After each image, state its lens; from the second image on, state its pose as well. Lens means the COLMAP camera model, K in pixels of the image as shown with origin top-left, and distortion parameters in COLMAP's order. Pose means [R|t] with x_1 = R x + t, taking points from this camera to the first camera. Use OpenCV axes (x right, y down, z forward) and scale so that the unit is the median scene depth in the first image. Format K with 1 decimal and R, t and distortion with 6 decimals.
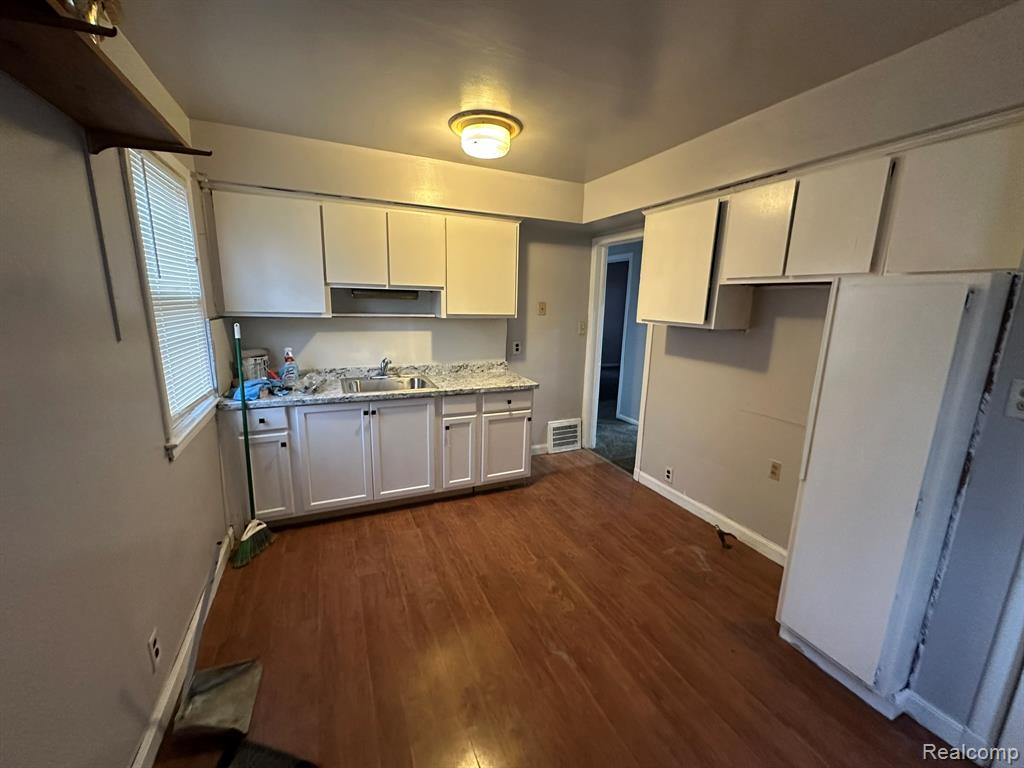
lens RADIAL K [[406.2, 0, 510.8], [0, 406.2, 382.5], [0, 0, 1]] dist [0.001041, 0.000140]
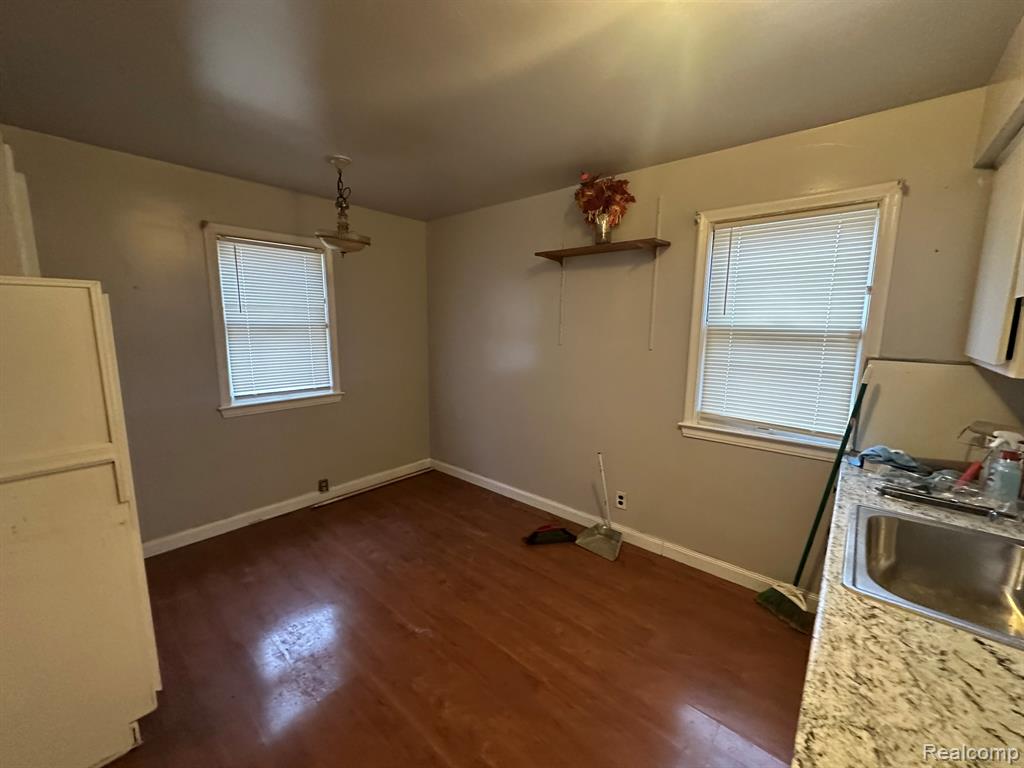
lens RADIAL K [[406.2, 0, 510.9], [0, 406.2, 378.6], [0, 0, 1]] dist [0.001041, 0.000140]
pose [[-0.905391, 0.031750, -0.423391, 0.301863], [-0.109842, 0.945735, 0.305810, -0.315867], [0.410125, 0.323384, -0.852772, 1.566180]]
